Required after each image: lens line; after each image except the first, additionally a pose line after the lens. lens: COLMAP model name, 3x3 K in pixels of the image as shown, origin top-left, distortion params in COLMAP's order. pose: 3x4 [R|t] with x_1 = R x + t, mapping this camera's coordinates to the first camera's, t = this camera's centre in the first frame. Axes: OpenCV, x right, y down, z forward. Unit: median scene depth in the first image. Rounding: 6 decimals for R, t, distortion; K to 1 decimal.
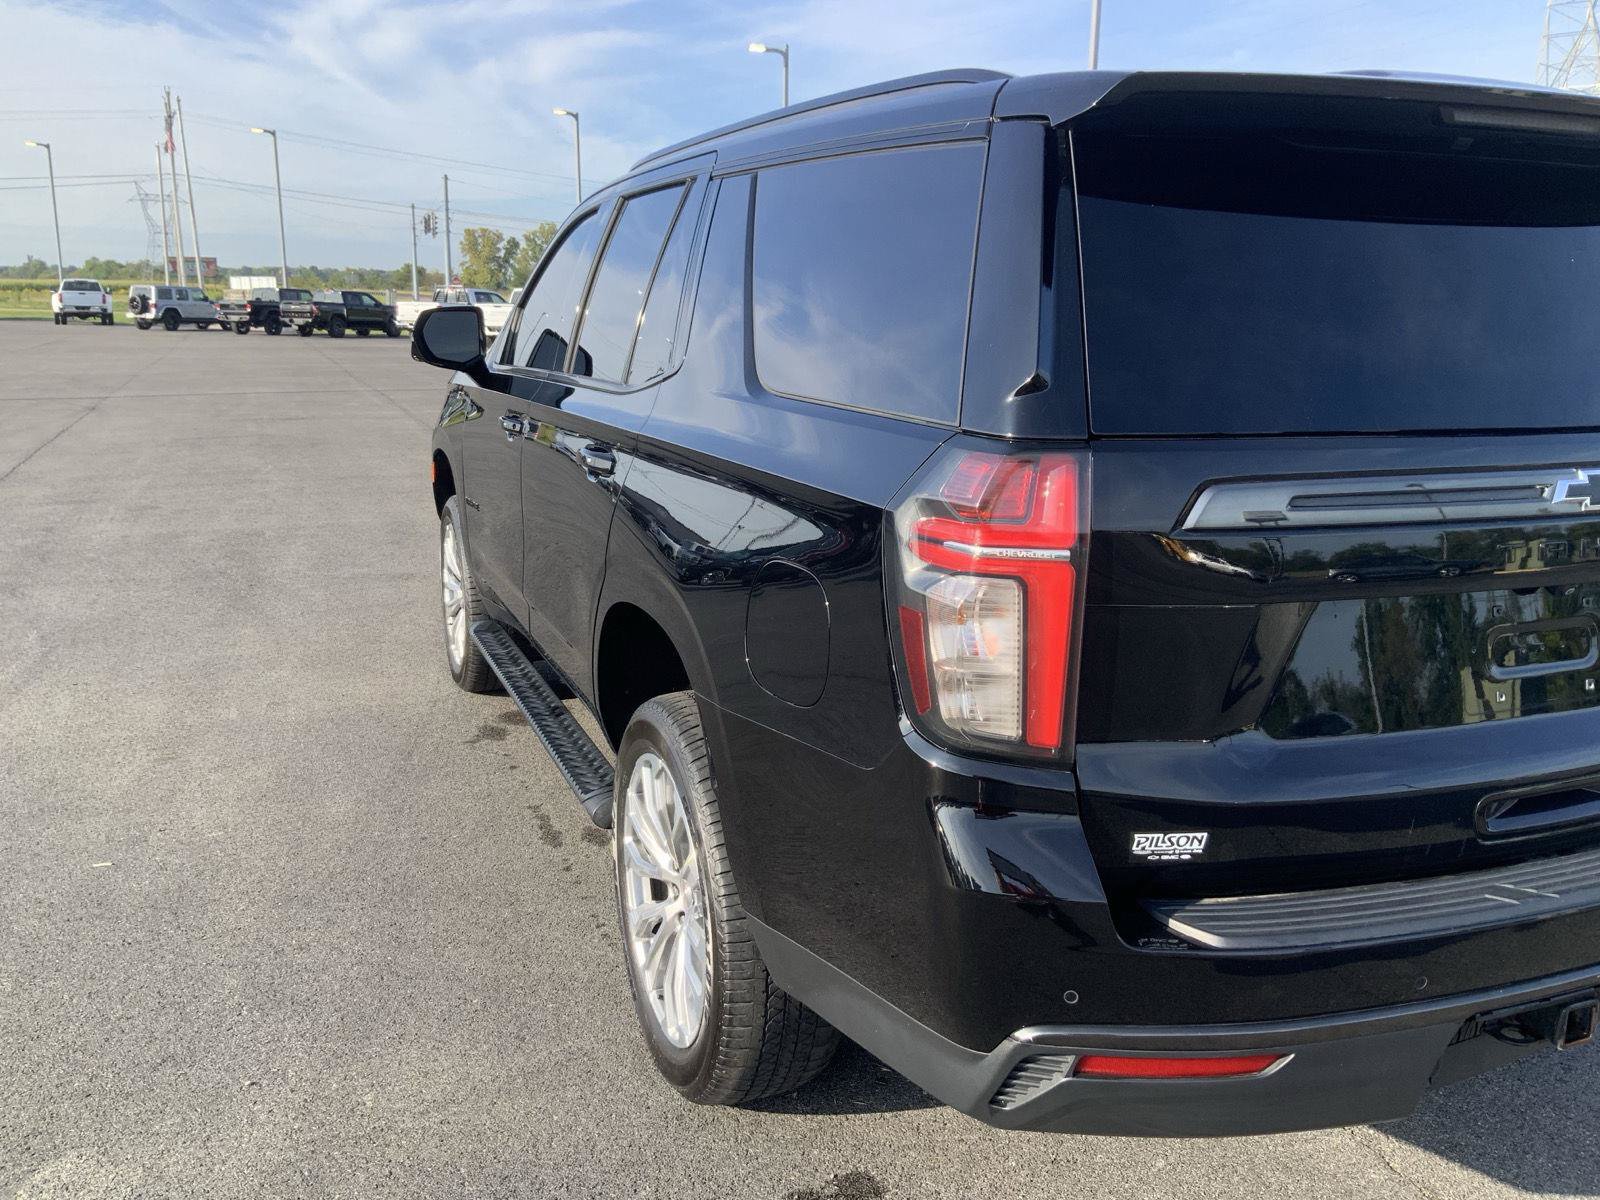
lens RADIAL K [[1328.4, 0, 794.2], [0, 1328.4, 589.4], [0, 0, 1]] dist [0.117197, -0.256001]
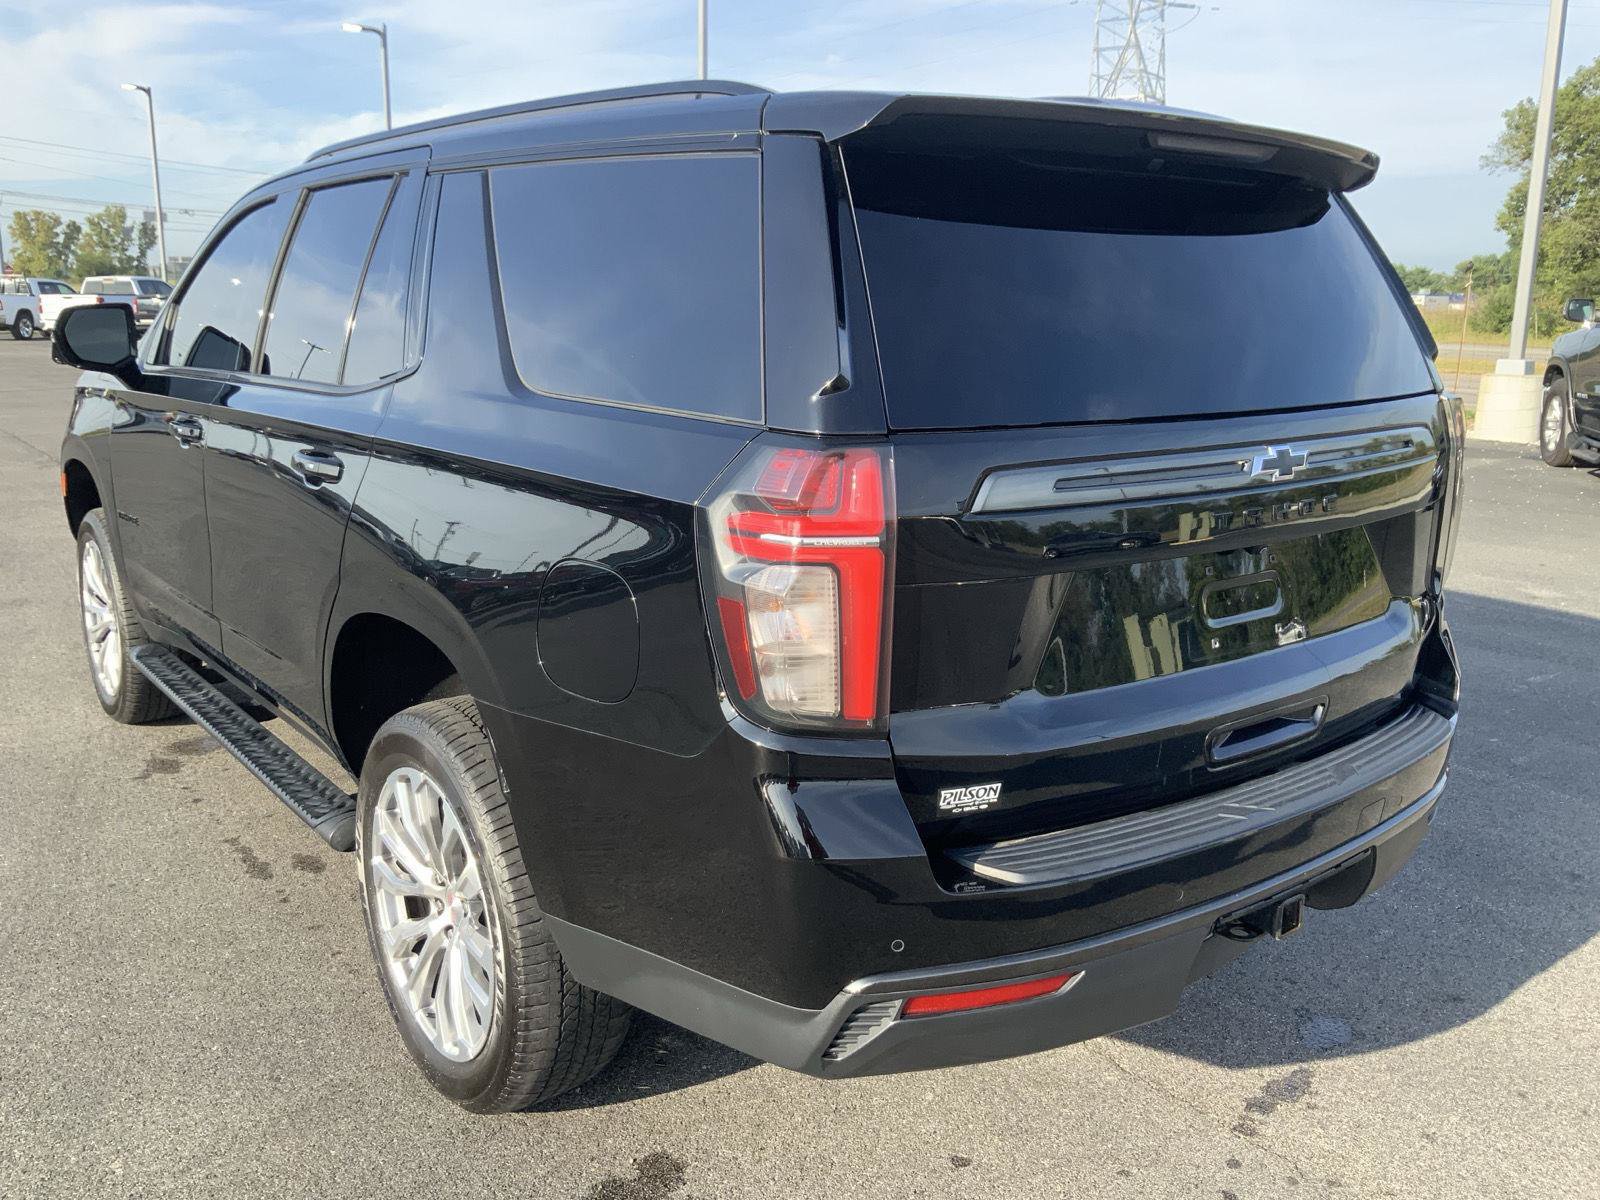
lens RADIAL K [[1328.4, 0, 794.2], [0, 1328.4, 589.4], [0, 0, 1]] dist [0.117197, -0.256001]
pose [[0.959943, -0.060510, 0.273582, -0.140468], [0.058537, 0.998167, 0.015375, -0.006349], [-0.274011, 0.001256, 0.961726, -0.019703]]
